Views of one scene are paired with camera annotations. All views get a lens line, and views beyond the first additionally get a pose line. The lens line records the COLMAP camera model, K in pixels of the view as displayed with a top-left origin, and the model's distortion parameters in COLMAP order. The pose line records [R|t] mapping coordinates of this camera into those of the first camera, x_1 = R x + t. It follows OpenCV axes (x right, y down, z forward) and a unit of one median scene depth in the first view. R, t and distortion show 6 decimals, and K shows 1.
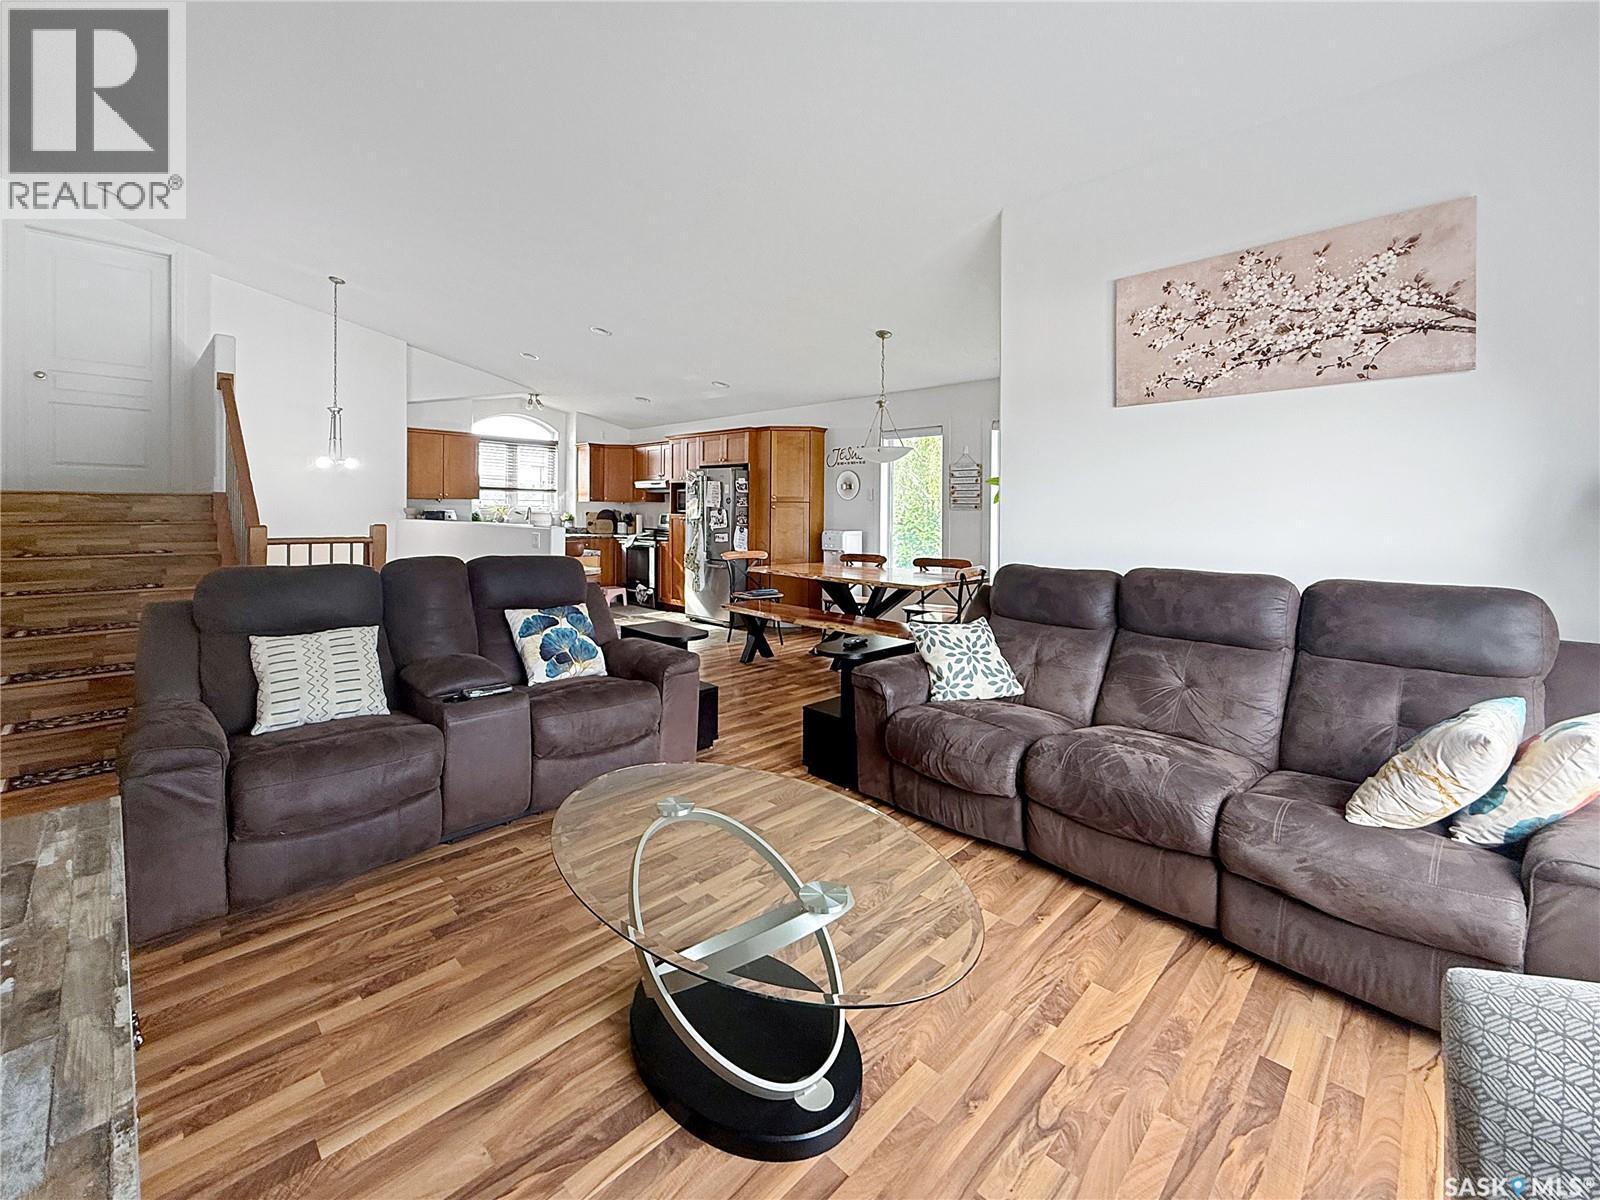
lens RADIAL K [[681.2, 0, 789.1], [0, 681.2, 516.5], [0, 0, 1]] dist [-0.002159, -0.000731]
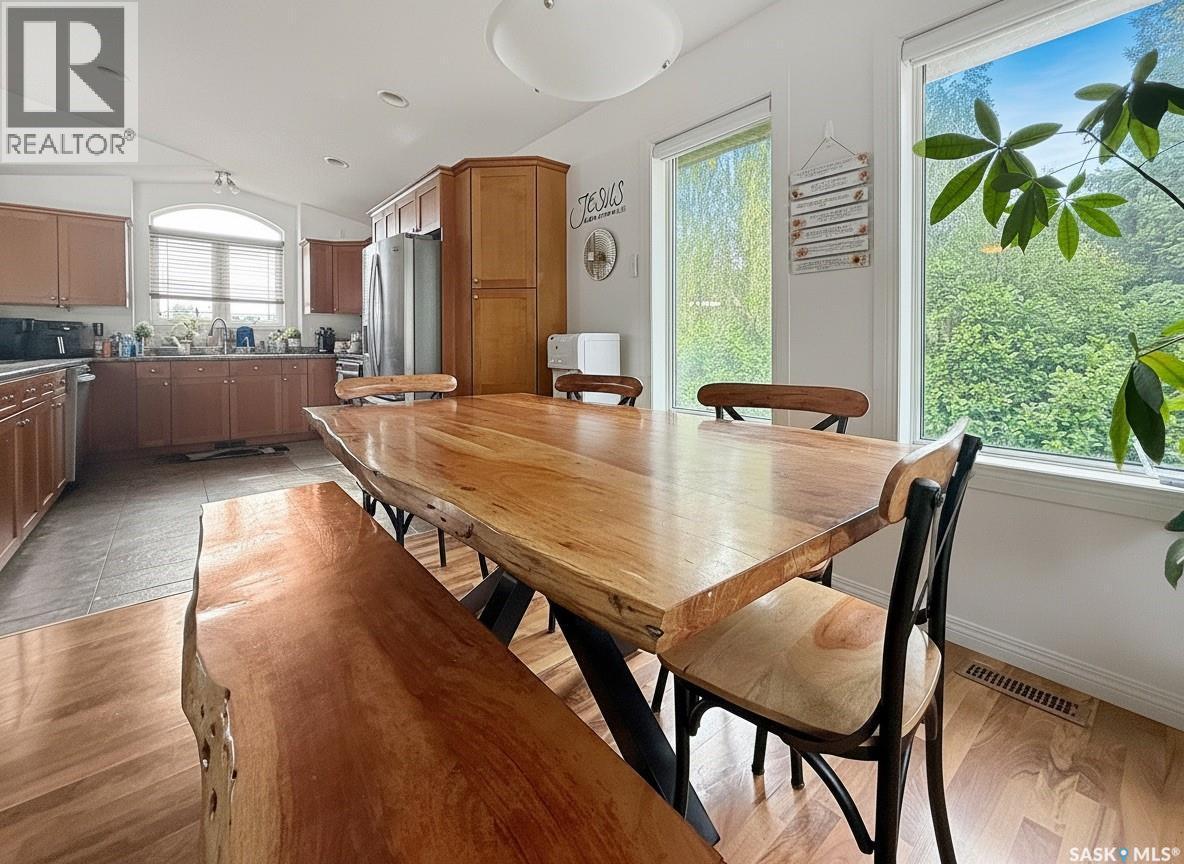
lens RADIAL K [[477.9, 0, 603.9], [0, 477.9, 355.9], [0, 0, 1]] dist [-0.001256, 0.000112]
pose [[0.996418, -0.009616, -0.084014, 0.097935], [0.010329, 0.999914, 0.008058, 0.028011], [0.083930, -0.008897, 0.996432, 0.473628]]
